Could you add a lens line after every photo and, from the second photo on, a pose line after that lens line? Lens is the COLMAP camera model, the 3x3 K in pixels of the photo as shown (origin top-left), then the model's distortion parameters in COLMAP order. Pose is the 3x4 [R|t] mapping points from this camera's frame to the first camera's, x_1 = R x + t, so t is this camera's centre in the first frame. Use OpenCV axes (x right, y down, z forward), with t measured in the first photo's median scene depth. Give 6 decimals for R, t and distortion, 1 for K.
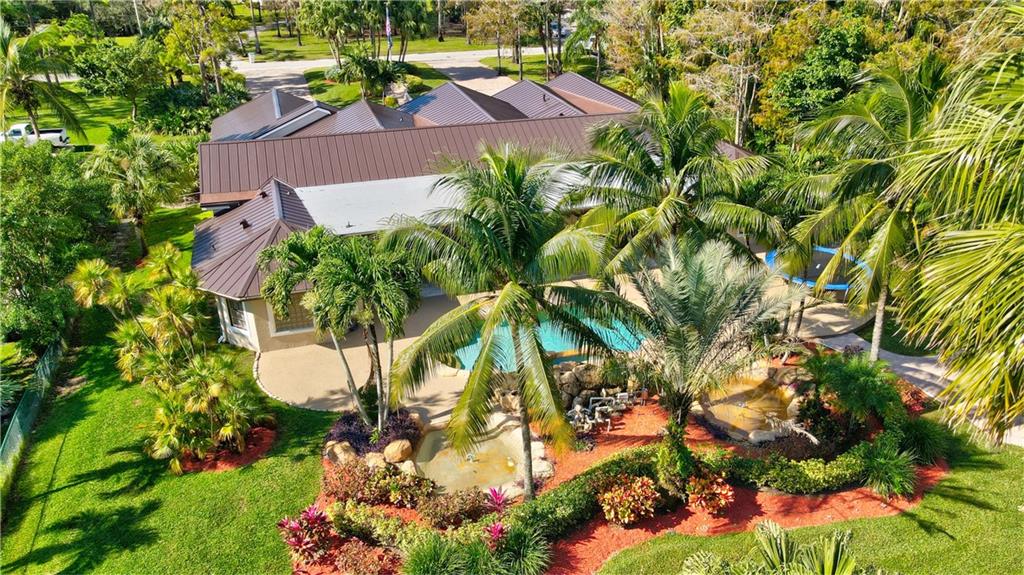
lens RADIAL K [[767.0, 0, 514.9], [0, 767.0, 301.9], [0, 0, 1]] dist [0.013709, 0.008528]
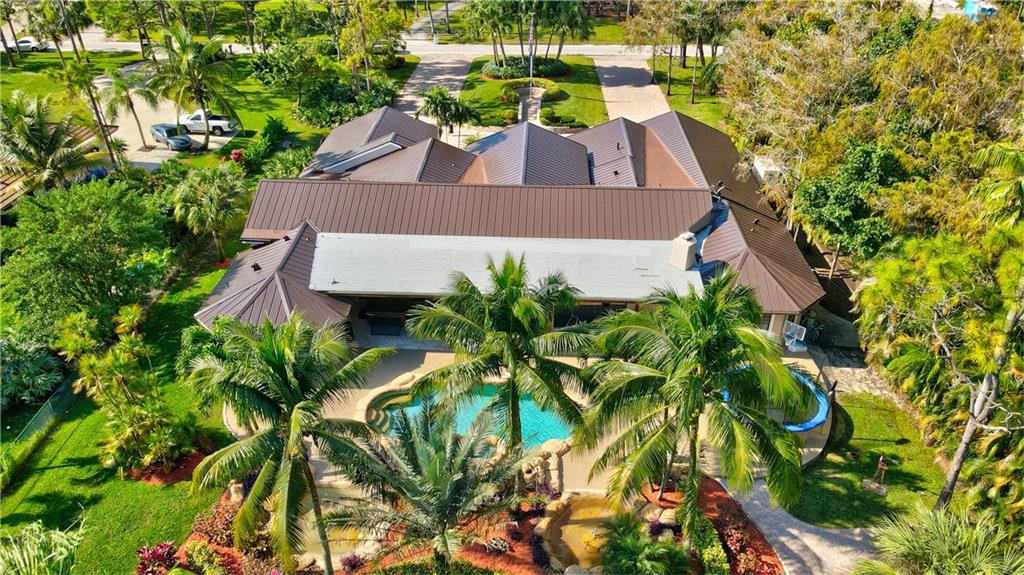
lens RADIAL K [[767.0, 0, 514.9], [0, 767.0, 301.9], [0, 0, 1]] dist [0.013709, 0.008528]
pose [[0.936920, 0.185254, -0.296414, 0.492636], [-0.159139, 0.981092, 0.110154, -0.303927], [0.311216, -0.056034, 0.948686, -0.027194]]
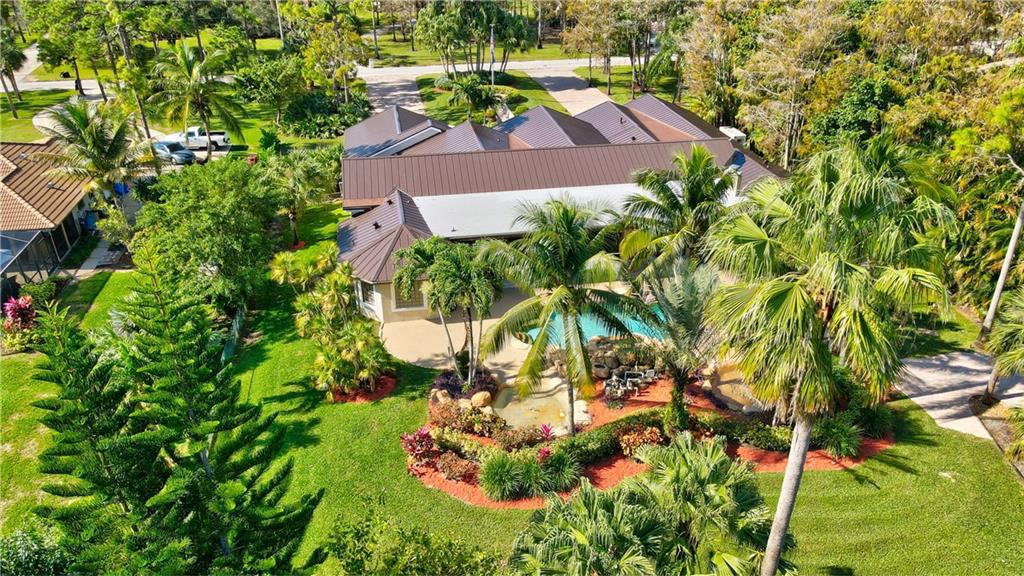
lens RADIAL K [[775.2, 0, 513.6], [0, 775.2, 306.7], [0, 0, 1]] dist [0.011684, 0.006468]
pose [[0.991597, 0.059351, -0.114950, 0.056121], [-0.056495, 0.998012, 0.027949, -0.015232], [0.116381, -0.021220, 0.992978, -0.378009]]
